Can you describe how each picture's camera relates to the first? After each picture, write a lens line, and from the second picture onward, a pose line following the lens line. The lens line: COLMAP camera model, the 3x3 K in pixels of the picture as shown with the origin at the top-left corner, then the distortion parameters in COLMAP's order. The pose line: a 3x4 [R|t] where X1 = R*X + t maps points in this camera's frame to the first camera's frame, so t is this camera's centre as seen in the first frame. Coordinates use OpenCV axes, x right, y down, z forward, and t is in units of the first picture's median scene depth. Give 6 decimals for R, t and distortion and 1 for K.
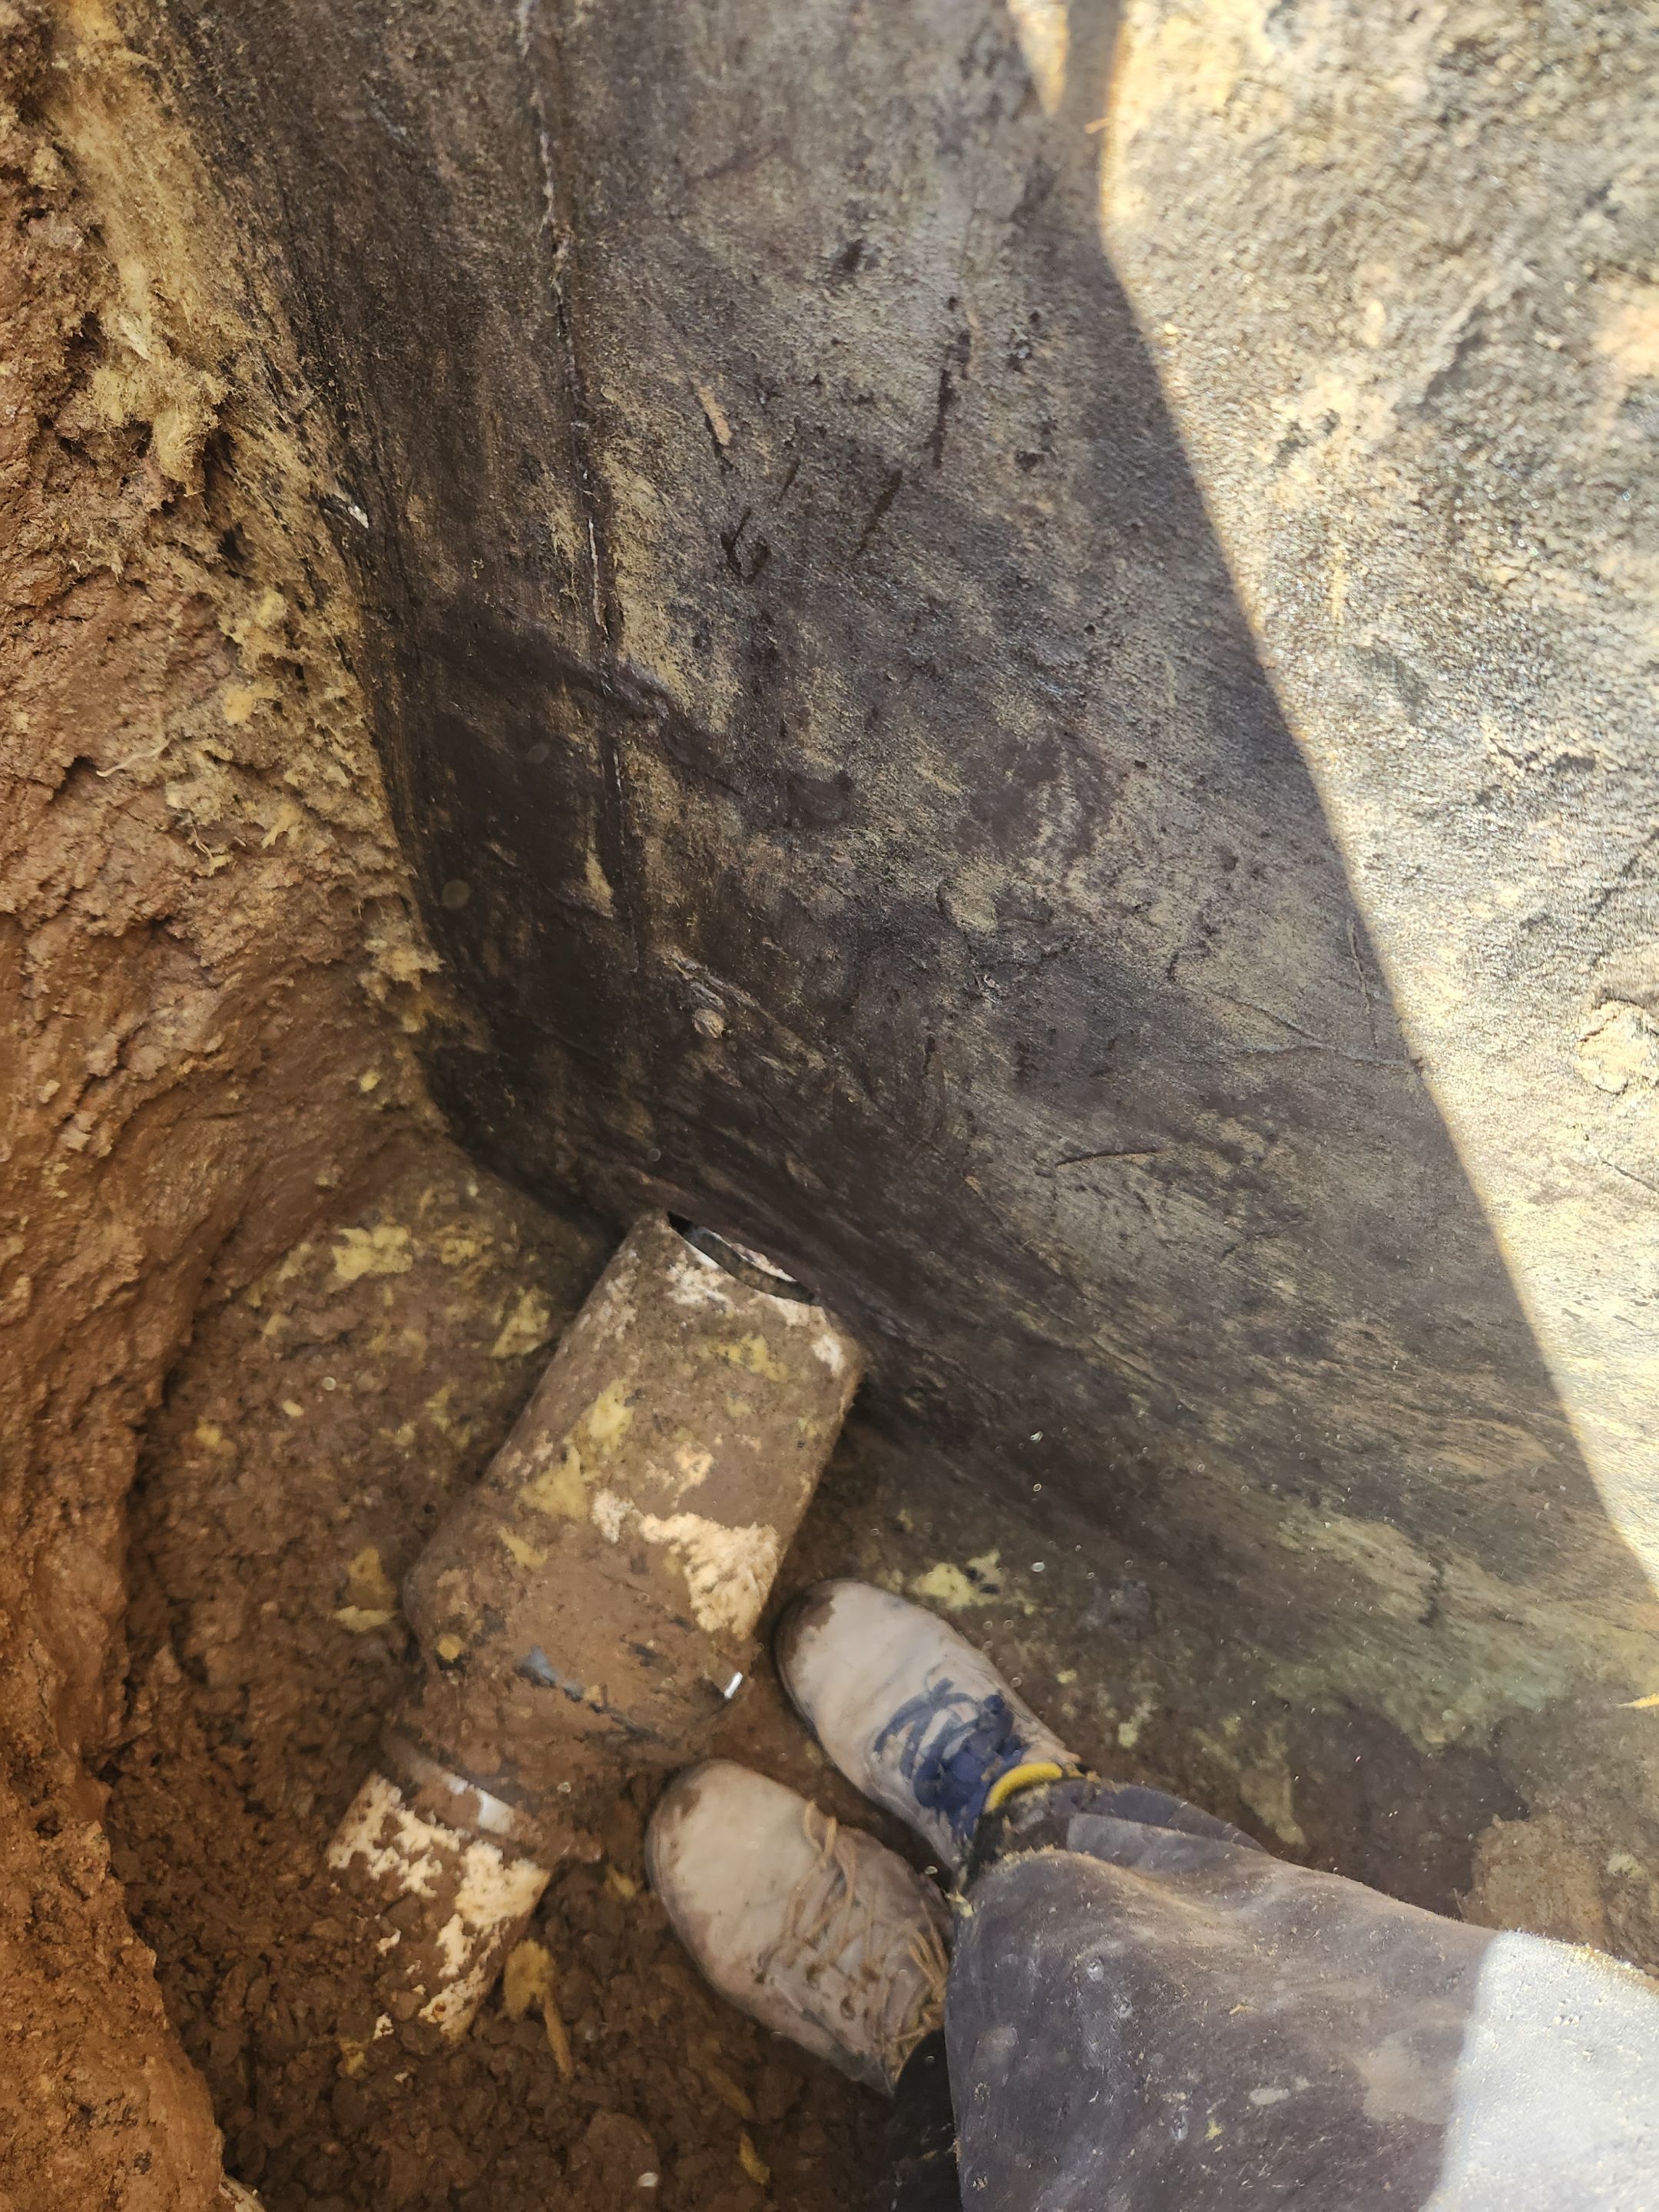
lens RADIAL K [[1517.9, 0, 823.9], [0, 1517.9, 1070.1], [0, 0, 1]] dist [0.023829, -0.000394]
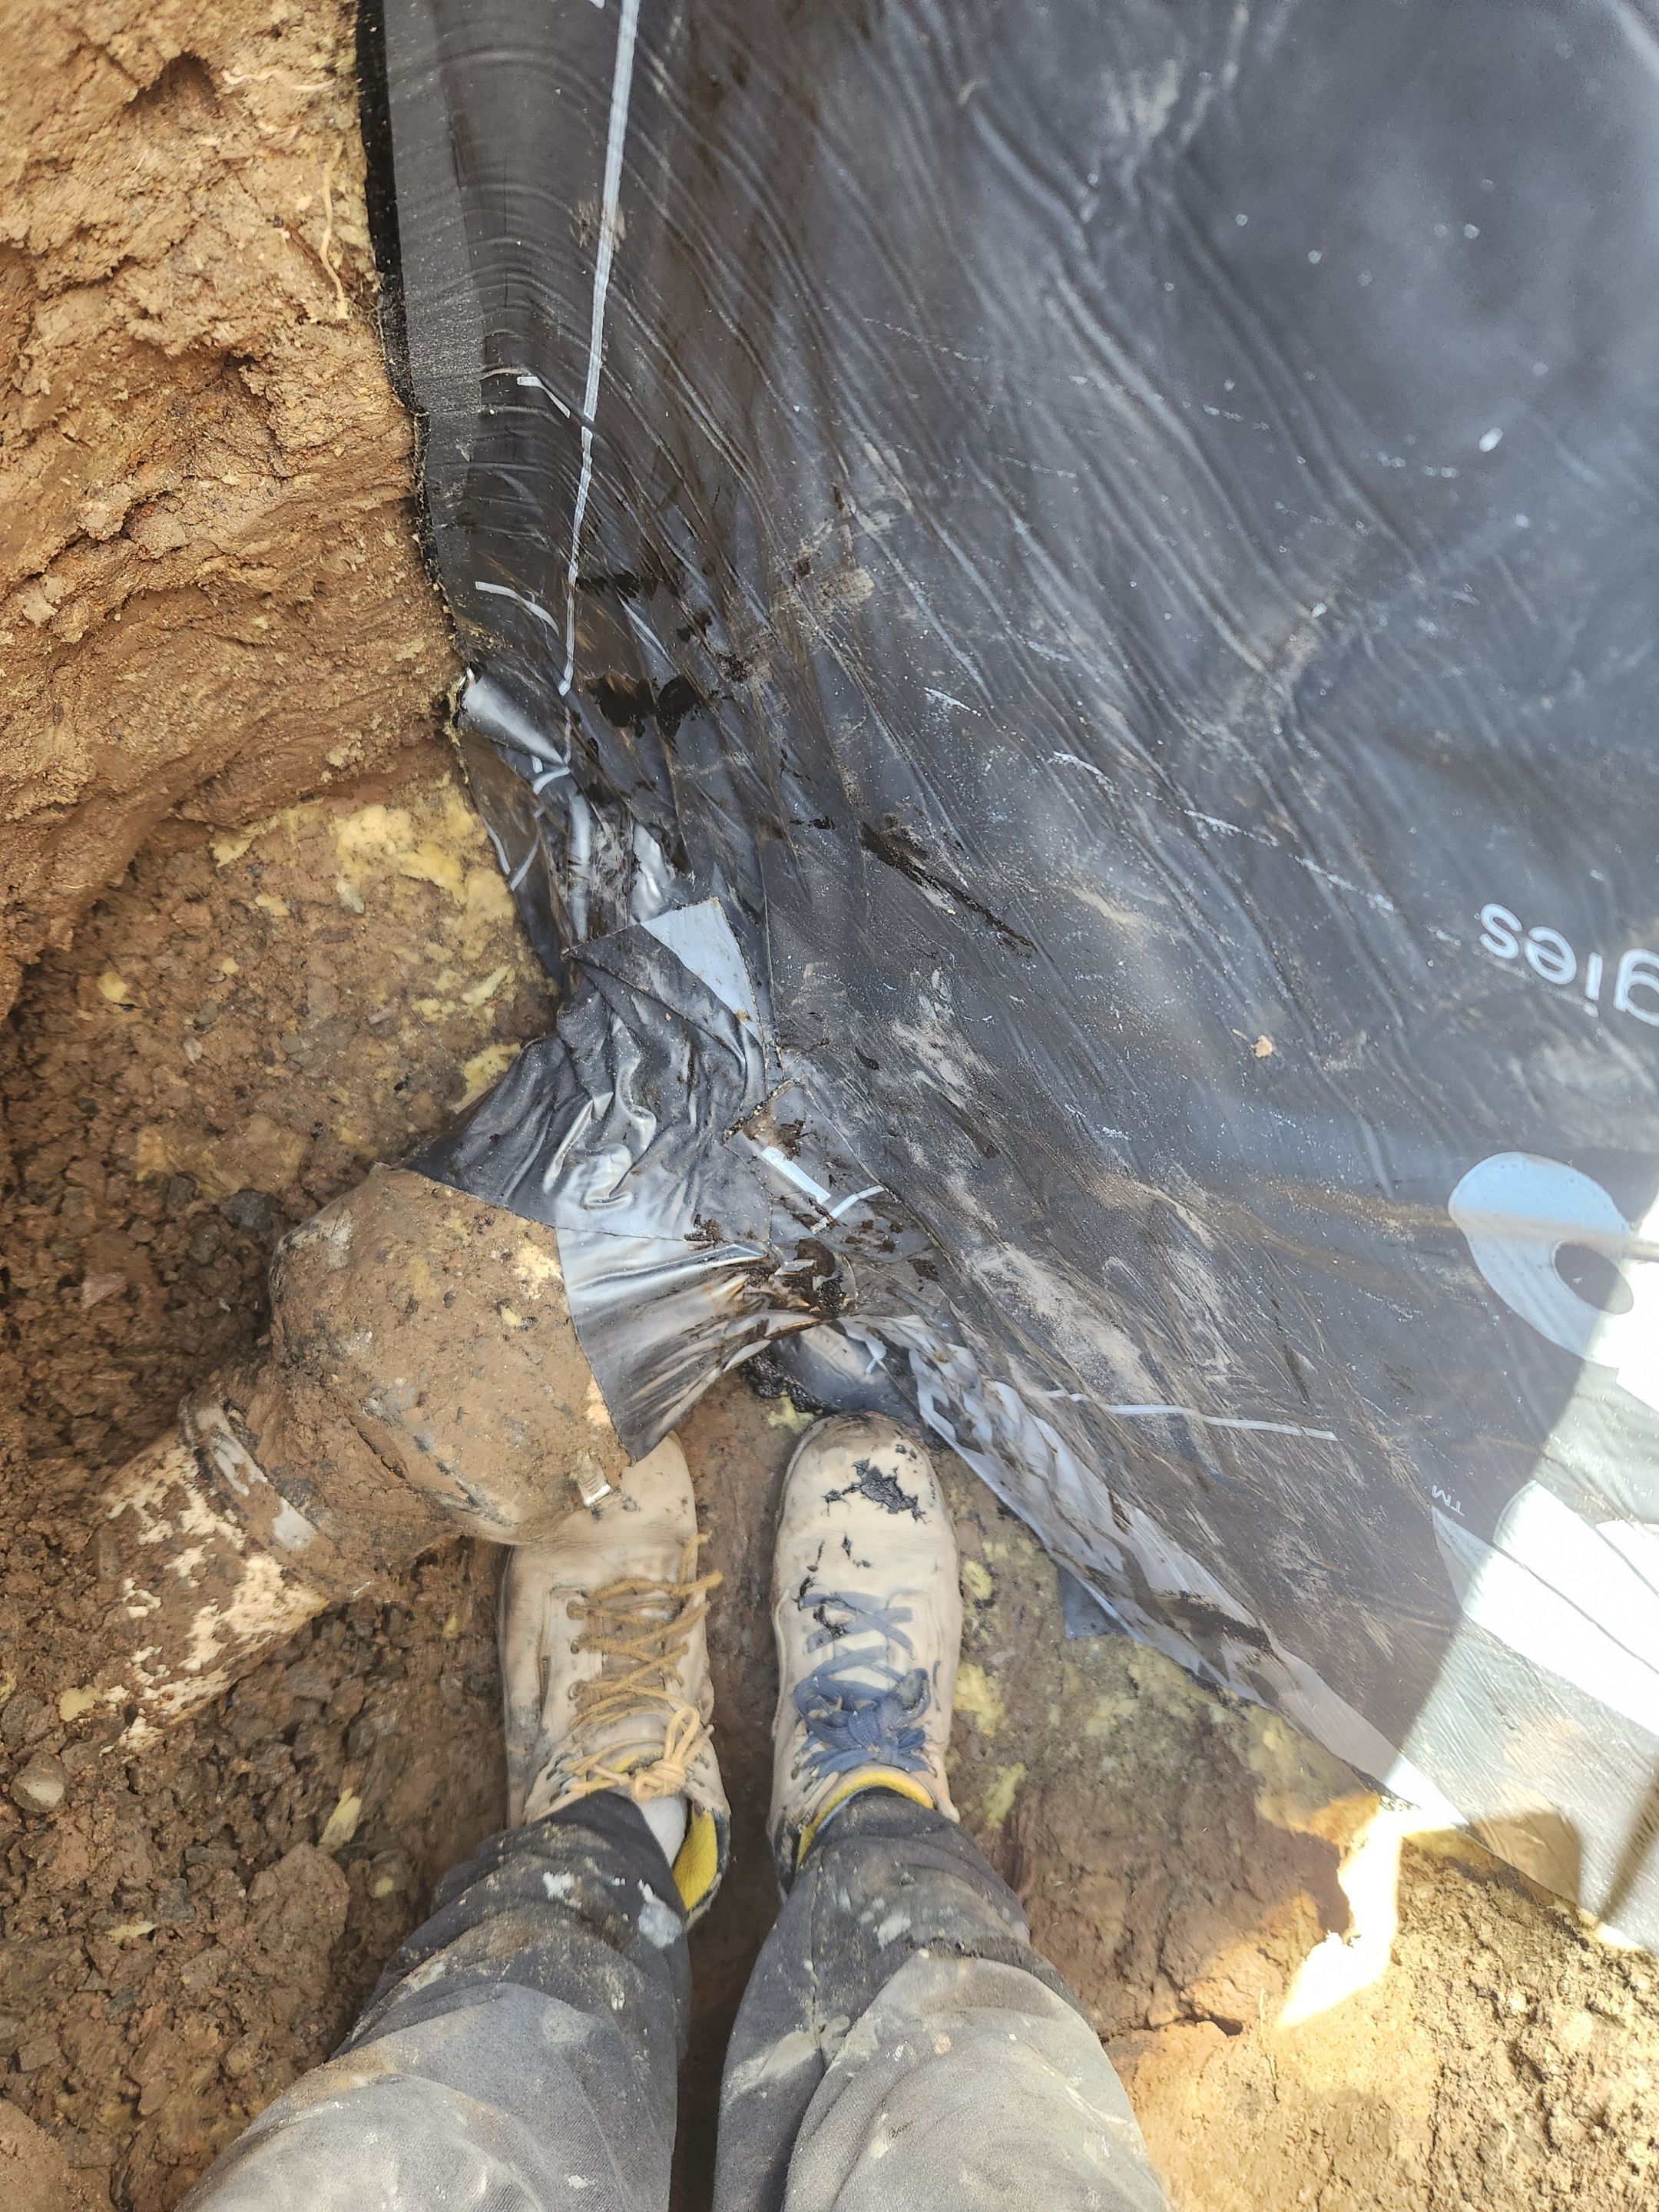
lens RADIAL K [[1502.2, 0, 843.1], [0, 1502.2, 1099.1], [0, 0, 1]] dist [0.067390, -0.062342]
pose [[0.924194, 0.375587, 0.069280, -0.073657], [-0.381869, 0.905663, 0.184256, -0.019054], [0.006460, -0.196744, 0.980434, 0.185176]]
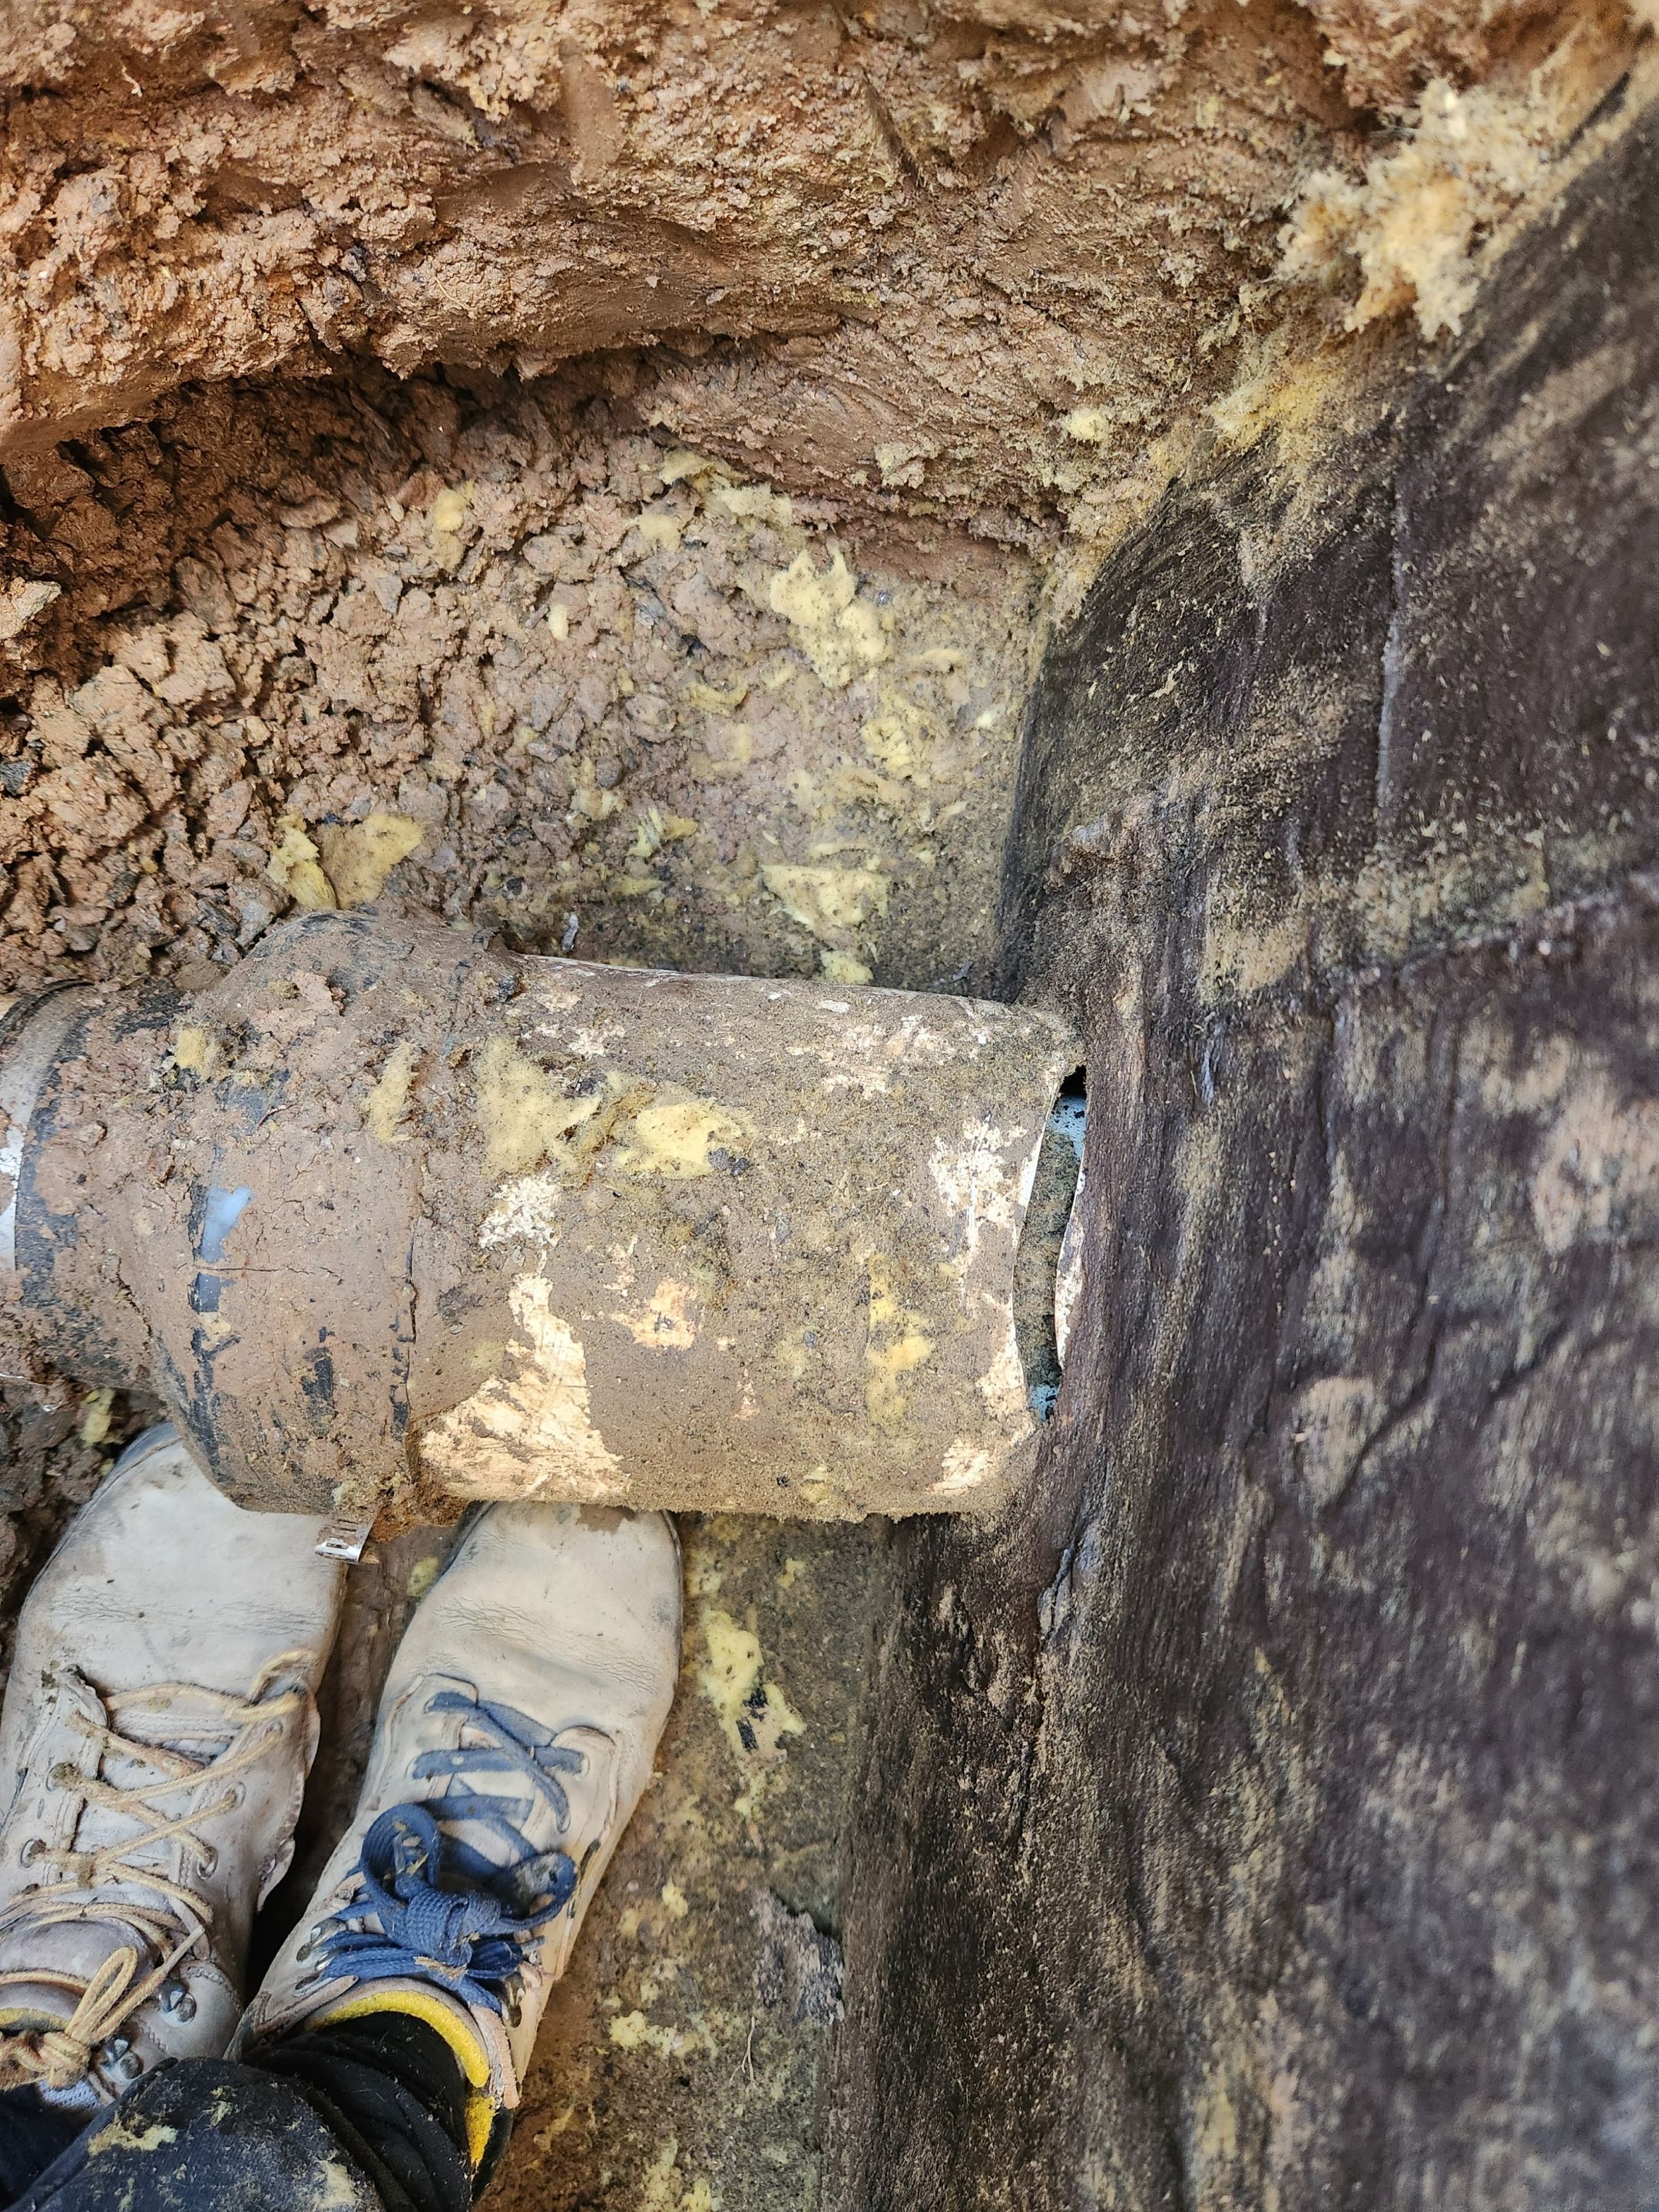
lens RADIAL K [[1502.2, 0, 843.1], [0, 1502.2, 1099.1], [0, 0, 1]] dist [0.067390, -0.062342]
pose [[0.395614, 0.915813, -0.069106, -0.095879], [-0.875352, 0.398766, 0.273394, 0.032596], [0.277935, -0.047666, 0.959417, 0.525114]]
